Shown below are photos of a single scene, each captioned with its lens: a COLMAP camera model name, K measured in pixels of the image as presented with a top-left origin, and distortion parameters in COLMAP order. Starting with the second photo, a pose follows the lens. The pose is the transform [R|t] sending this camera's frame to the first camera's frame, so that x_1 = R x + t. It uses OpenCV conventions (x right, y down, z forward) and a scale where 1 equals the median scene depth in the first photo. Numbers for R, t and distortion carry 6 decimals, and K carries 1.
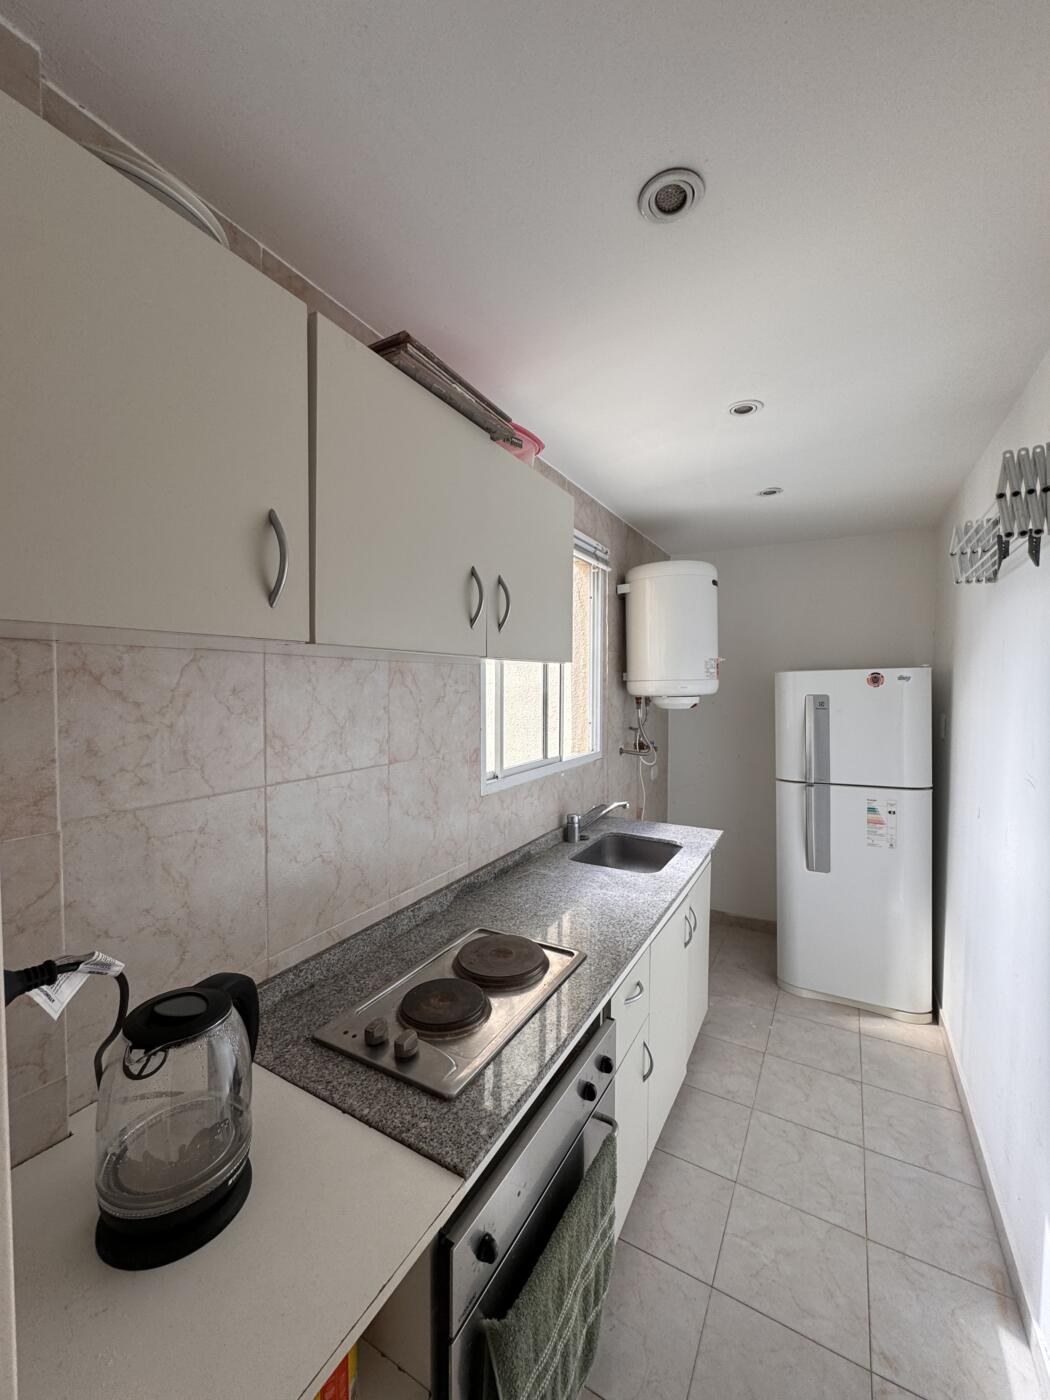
lens RADIAL K [[558.3, 0, 525.0], [0, 558.3, 700.0], [0, 0, 1]] dist [-0.002433, 0.000516]
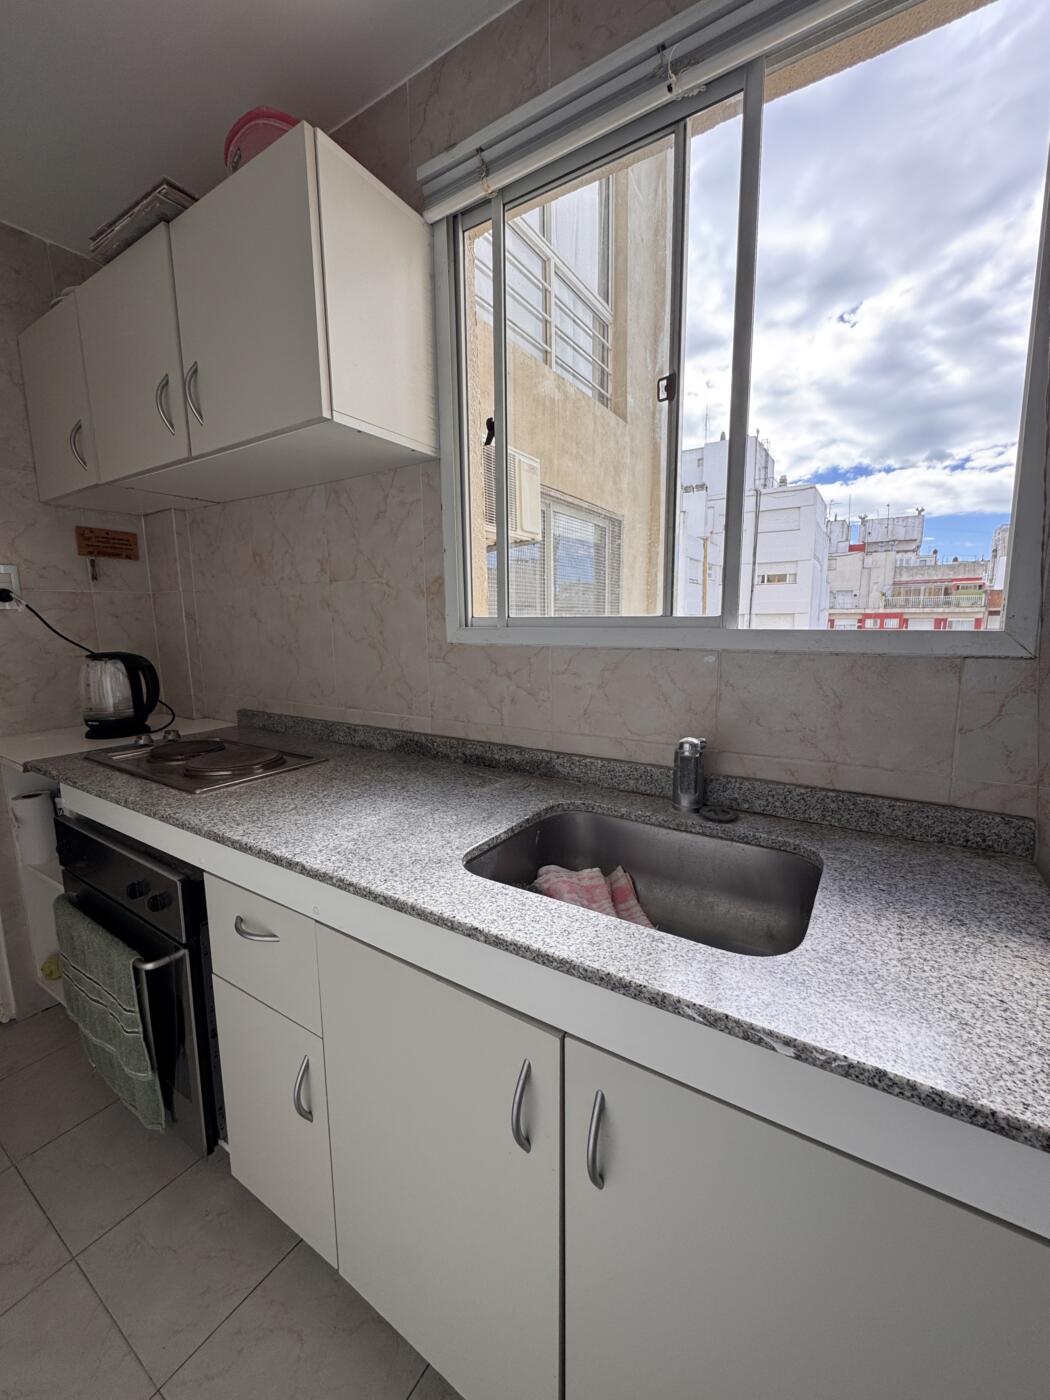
lens RADIAL K [[558.3, 0, 525.0], [0, 558.3, 700.0], [0, 0, 1]] dist [-0.002433, 0.000516]
pose [[-0.058989, 0.143798, -0.987847, 0.956141], [-0.024128, 0.989076, 0.145417, 0.197270], [0.997967, 0.032413, -0.054875, 1.648306]]
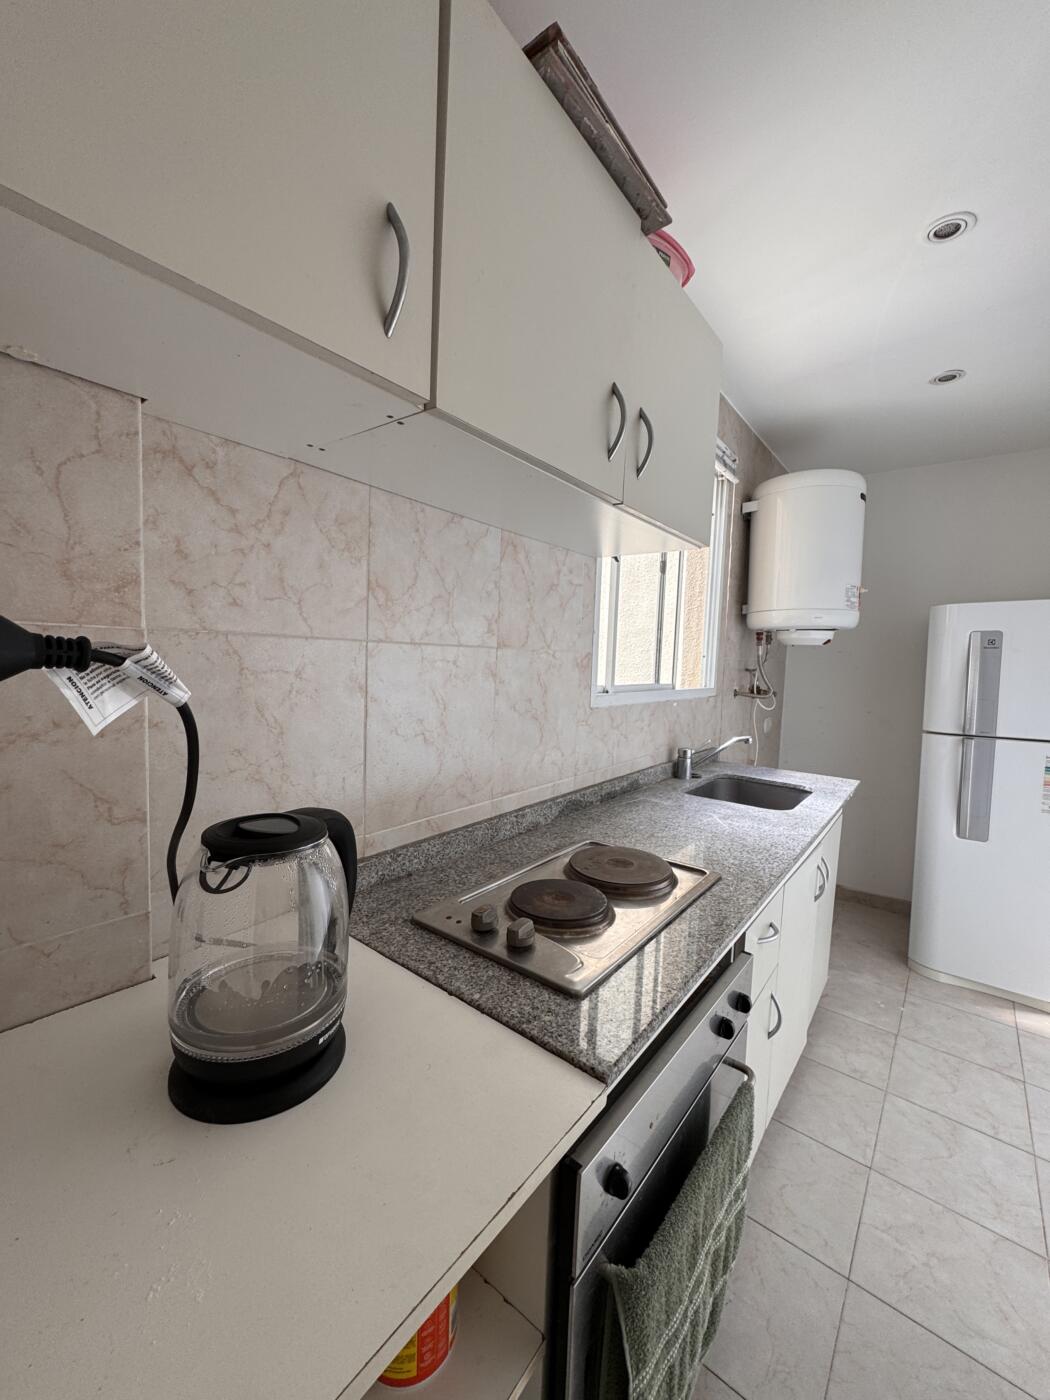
lens RADIAL K [[558.3, 0, 525.0], [0, 558.3, 700.0], [0, 0, 1]] dist [-0.002433, 0.000516]
pose [[0.988563, 0.043691, -0.144339, -0.078086], [-0.037491, 0.998265, 0.045397, 0.177690], [0.146072, -0.039466, 0.988486, 0.144960]]
